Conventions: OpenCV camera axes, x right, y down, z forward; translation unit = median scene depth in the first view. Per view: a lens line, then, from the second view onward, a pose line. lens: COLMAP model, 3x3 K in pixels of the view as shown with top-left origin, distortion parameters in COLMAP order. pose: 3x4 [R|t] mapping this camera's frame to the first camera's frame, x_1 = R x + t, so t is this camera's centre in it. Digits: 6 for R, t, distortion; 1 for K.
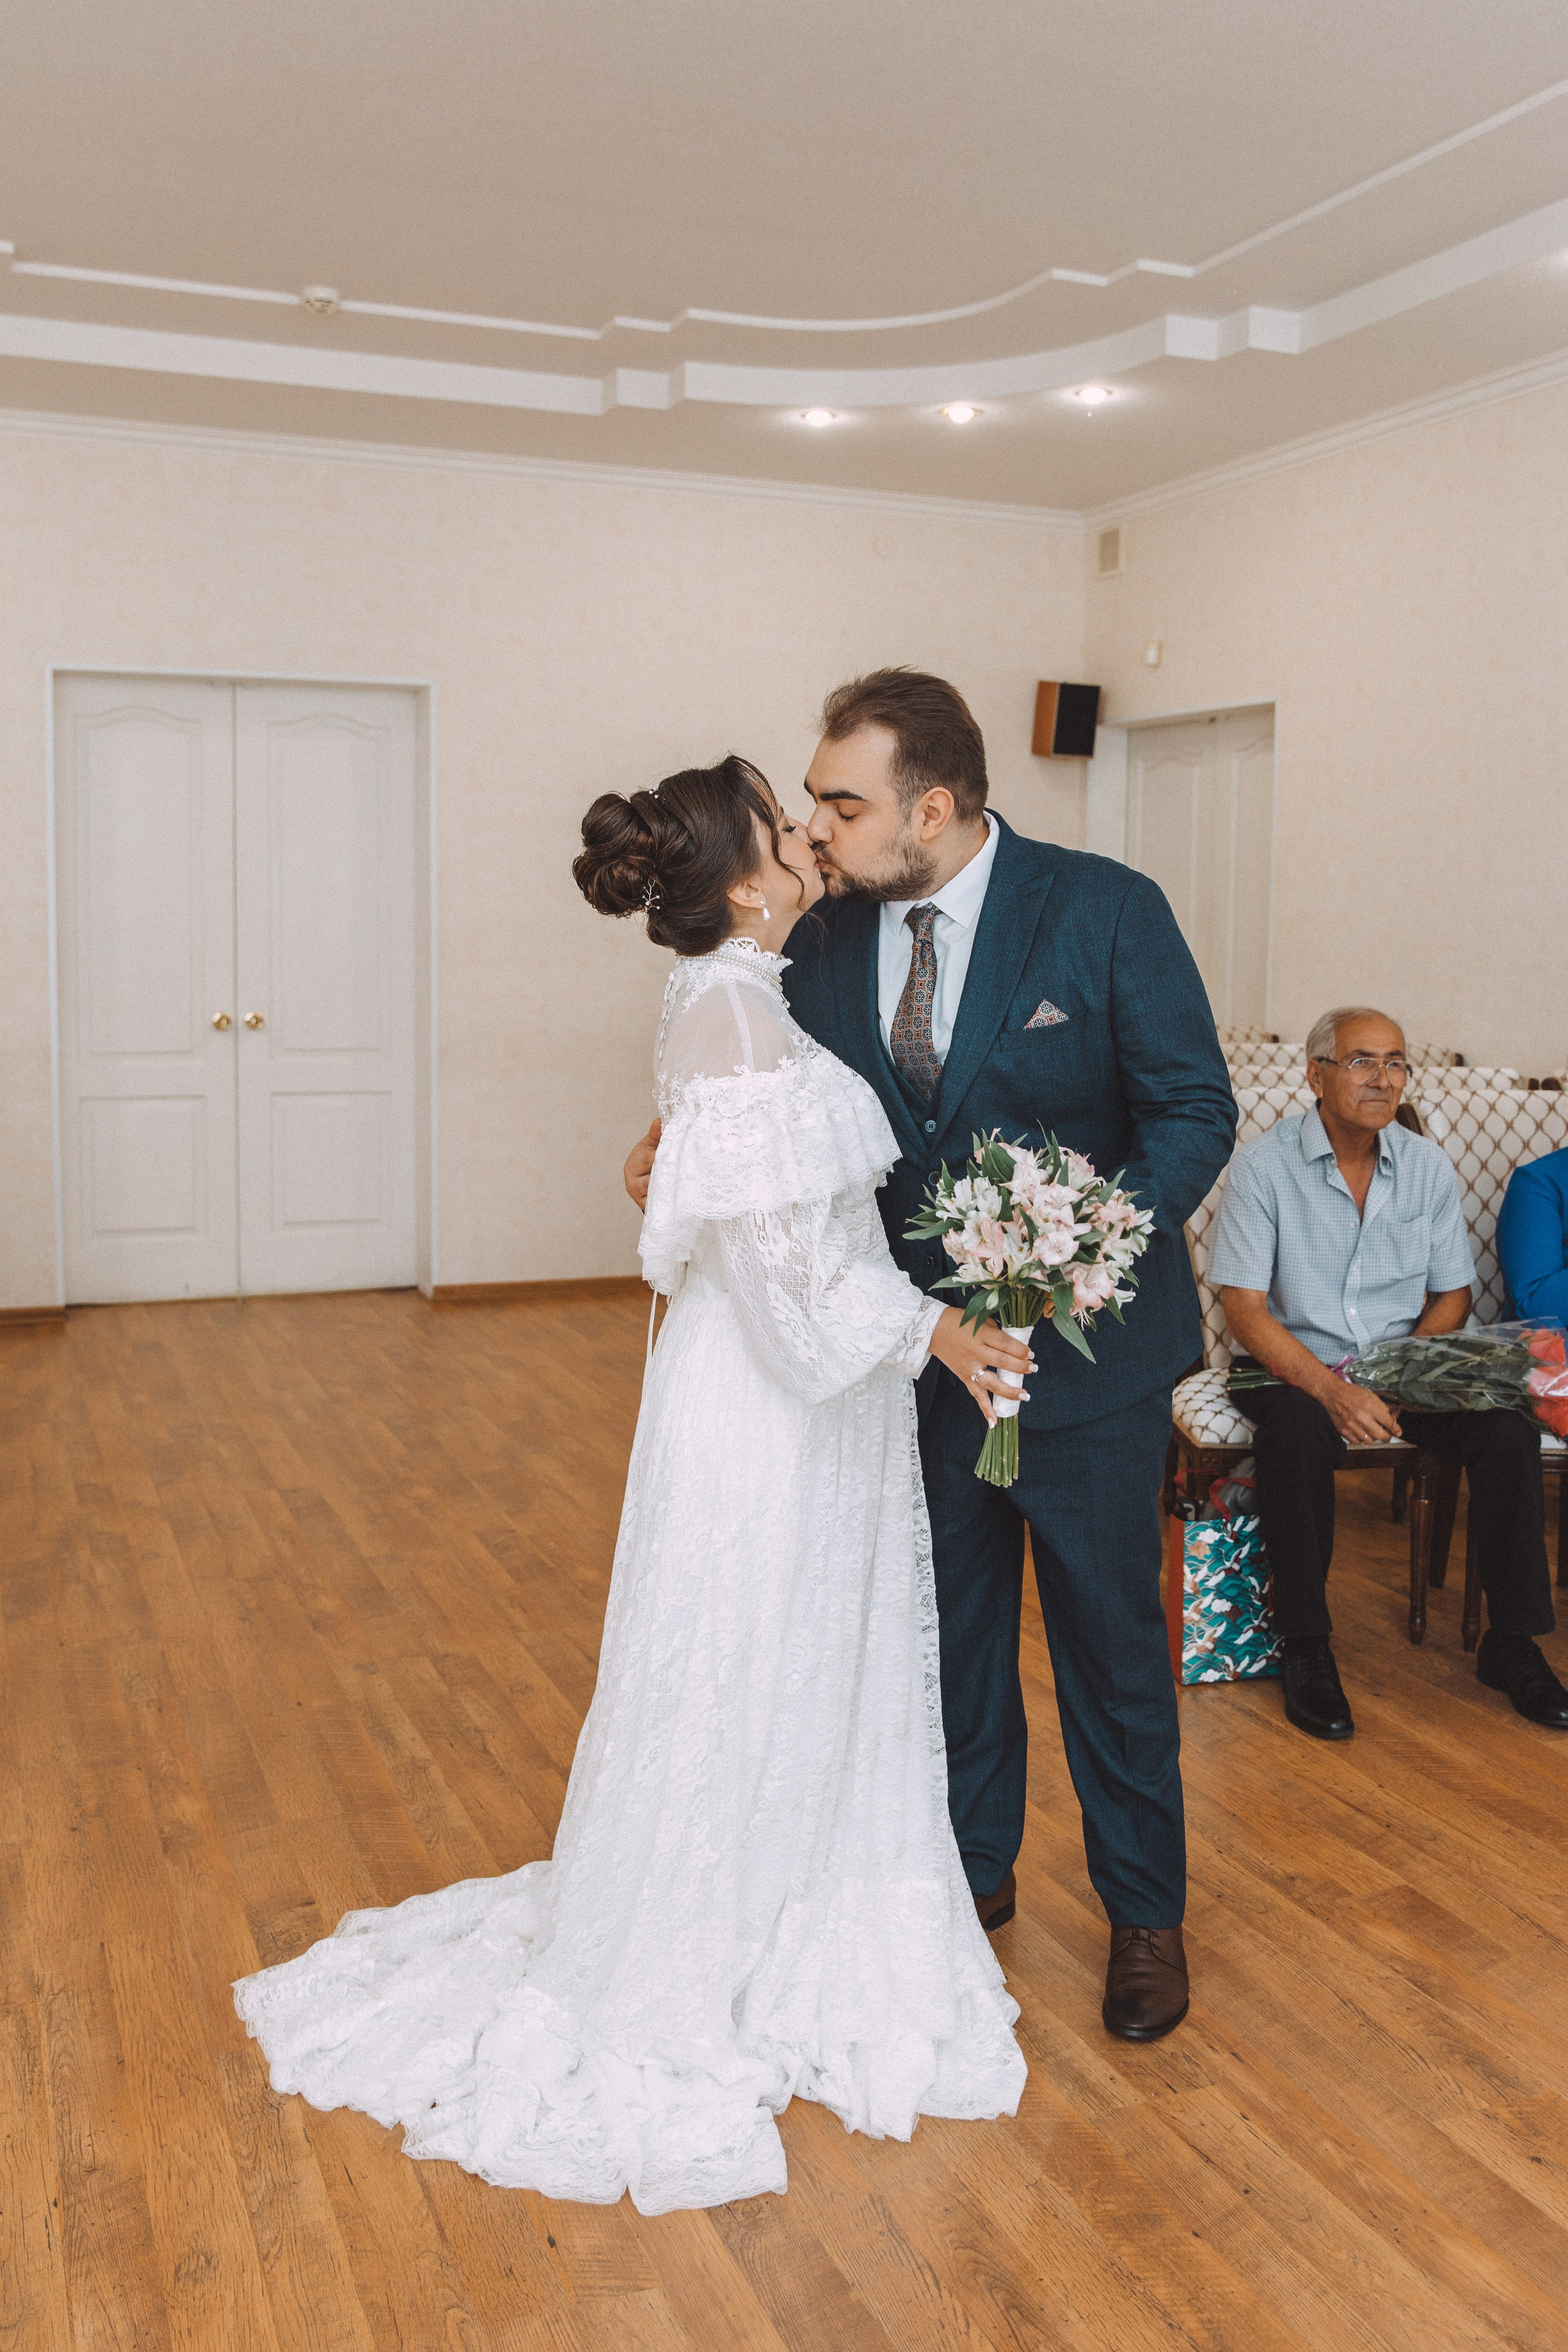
lens RADIAL K [[2057.9, 0, 784.0], [0, 2057.9, 1176.0], [0, 0, 1]] dist [-0.096900, 0.163382]
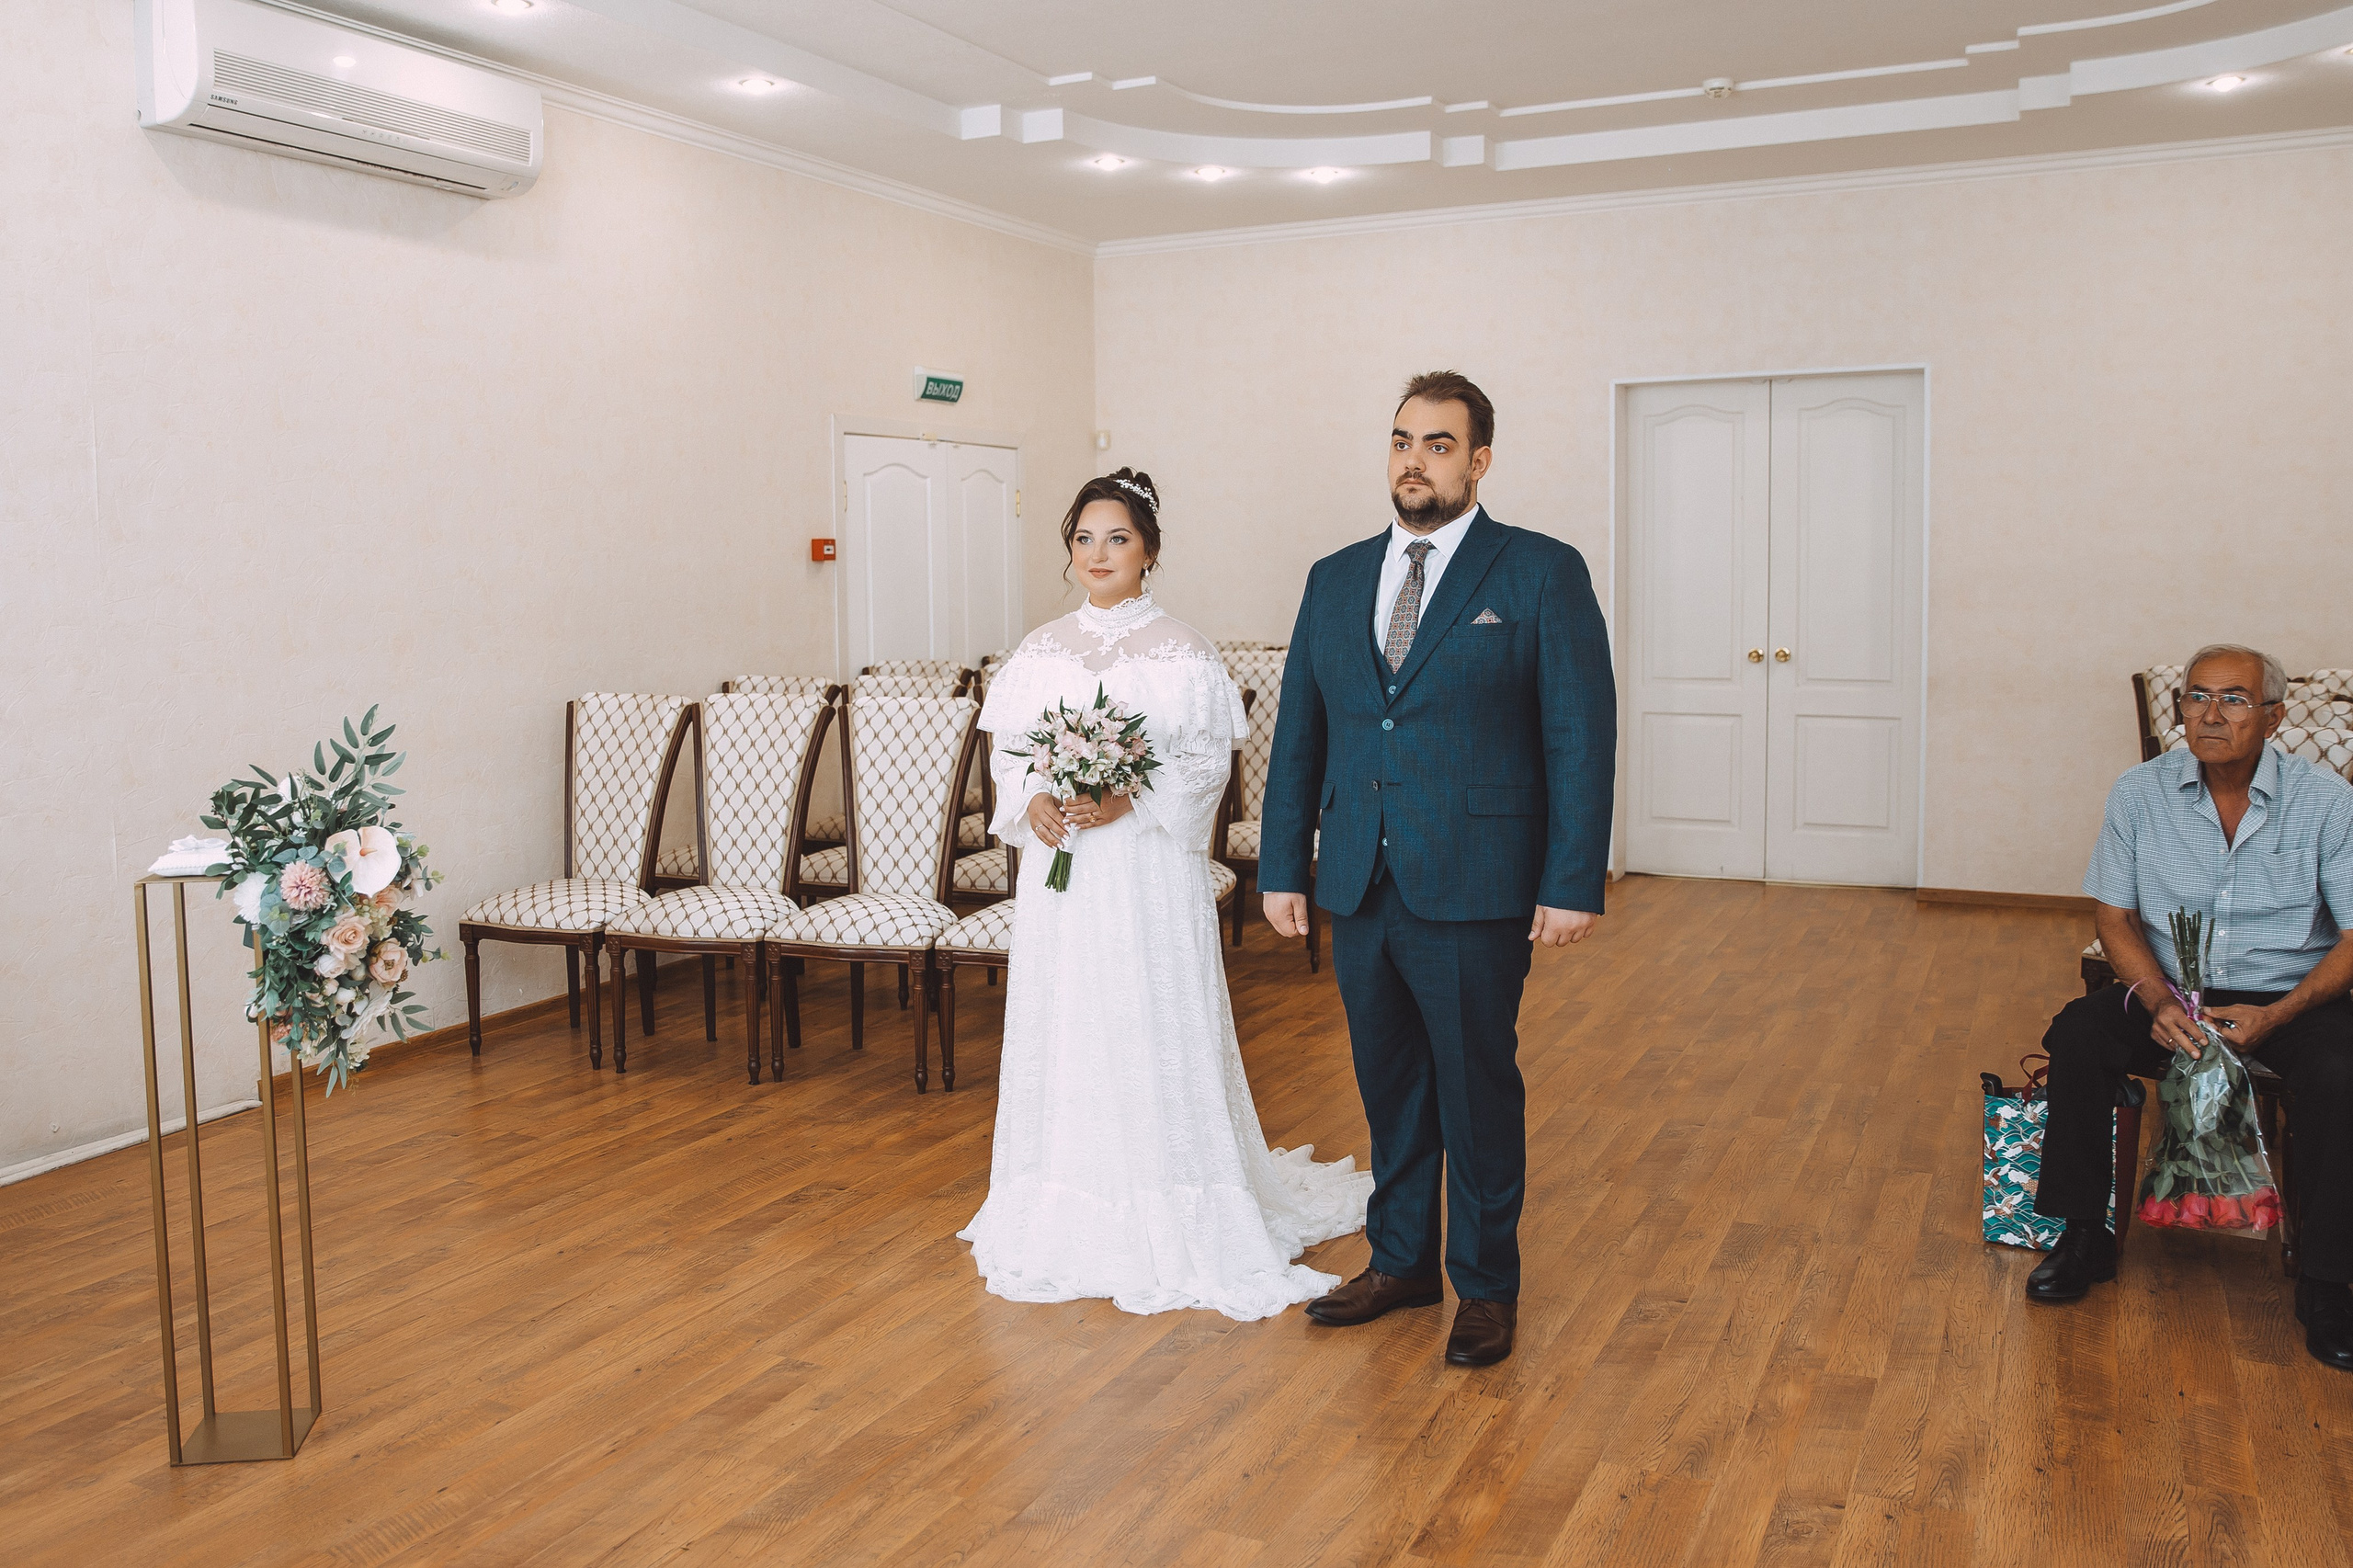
lens RADIAL K [[1928.2, 0, 1176.5], [0, 1928.2, 784.0], [0, 0, 1]] dist [-0.050211, 0.001231]
pose [[0.660745, 0.060689, -0.748153, 0.672571], [-0.069826, 0.997374, 0.019237, 0.007666], [0.747356, 0.039529, 0.663247, -0.045567]]
